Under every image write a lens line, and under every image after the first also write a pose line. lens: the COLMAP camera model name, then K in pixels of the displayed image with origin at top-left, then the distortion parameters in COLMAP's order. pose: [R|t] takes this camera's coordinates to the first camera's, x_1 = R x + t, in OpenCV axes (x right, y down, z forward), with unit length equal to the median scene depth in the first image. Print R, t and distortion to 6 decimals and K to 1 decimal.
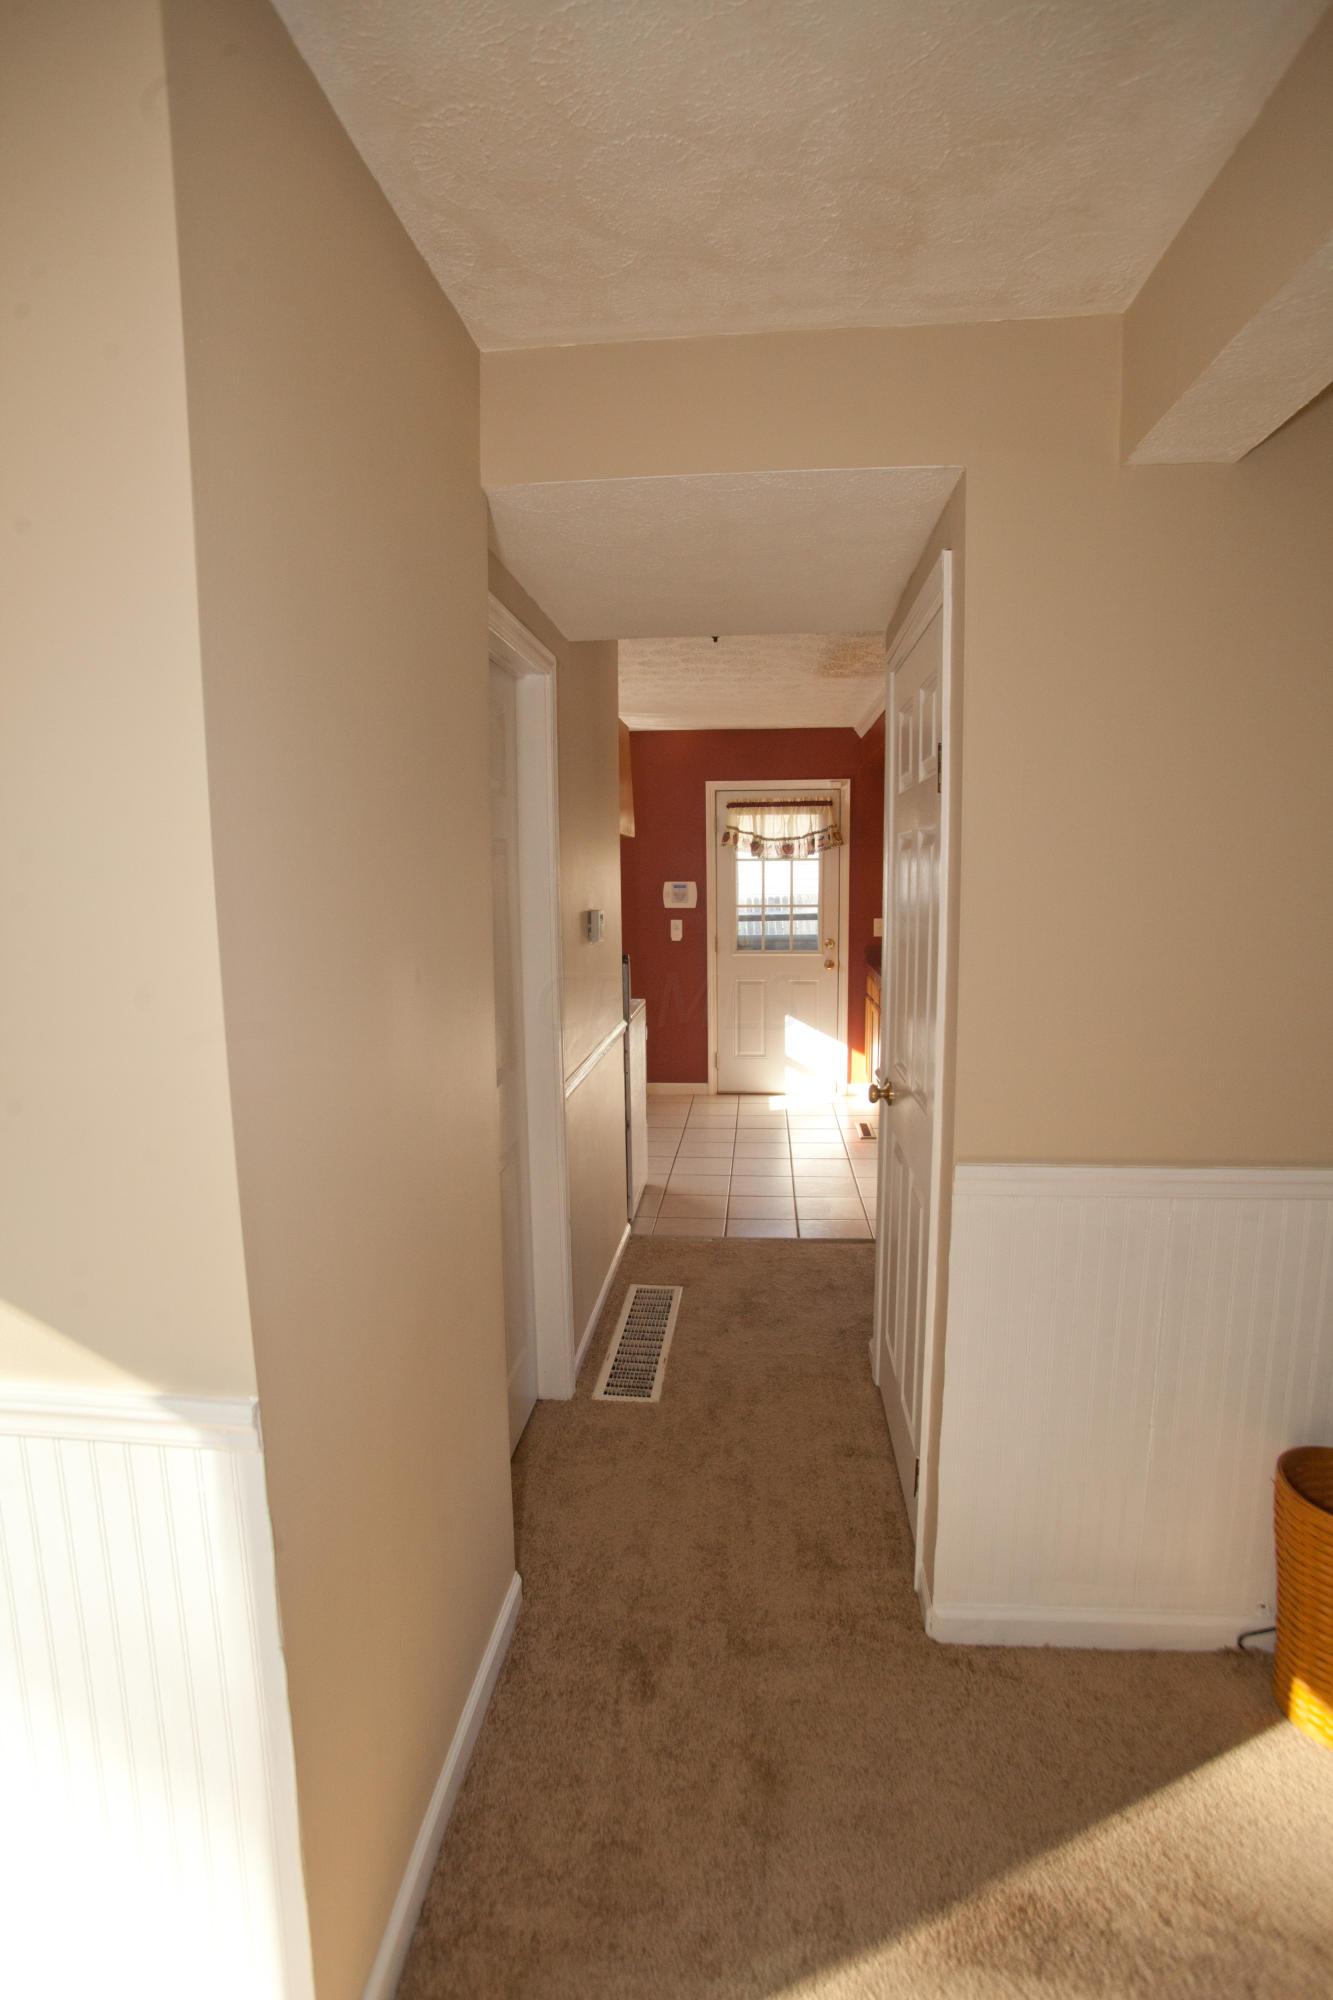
lens RADIAL K [[977.7, 0, 668.7], [0, 977.7, 1000.3], [0, 0, 1]] dist [-0.071589, 0.027104]
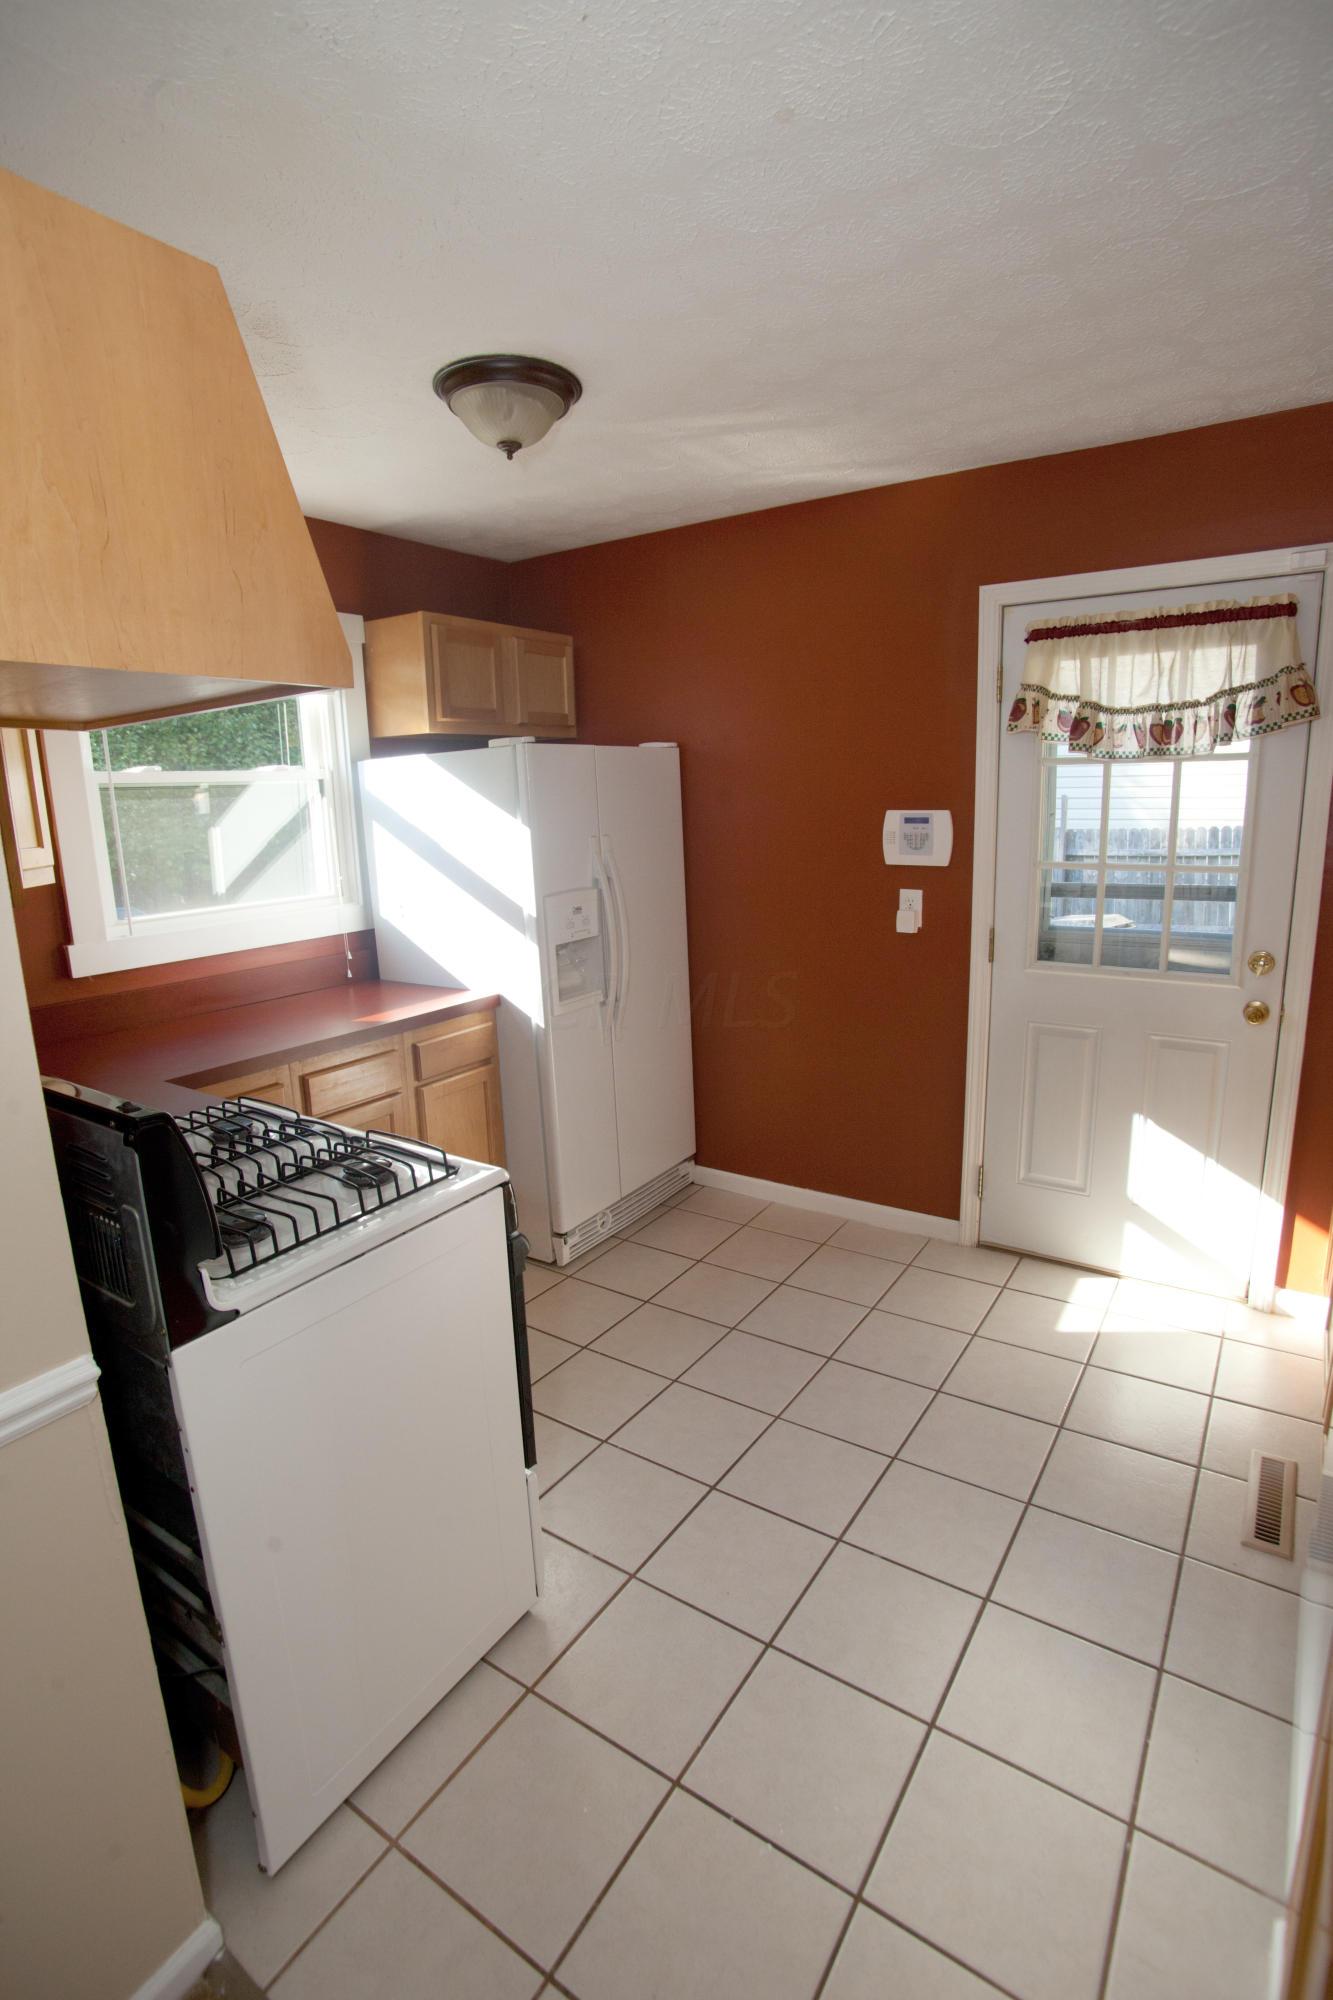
lens RADIAL K [[977.7, 0, 663.3], [0, 977.7, 998.9], [0, 0, 1]] dist [-0.071589, 0.027104]
pose [[0.876617, 0.085008, -0.473620, 0.136208], [-0.037178, 0.993294, 0.109471, -0.078137], [0.479750, -0.078356, 0.873900, 0.525708]]
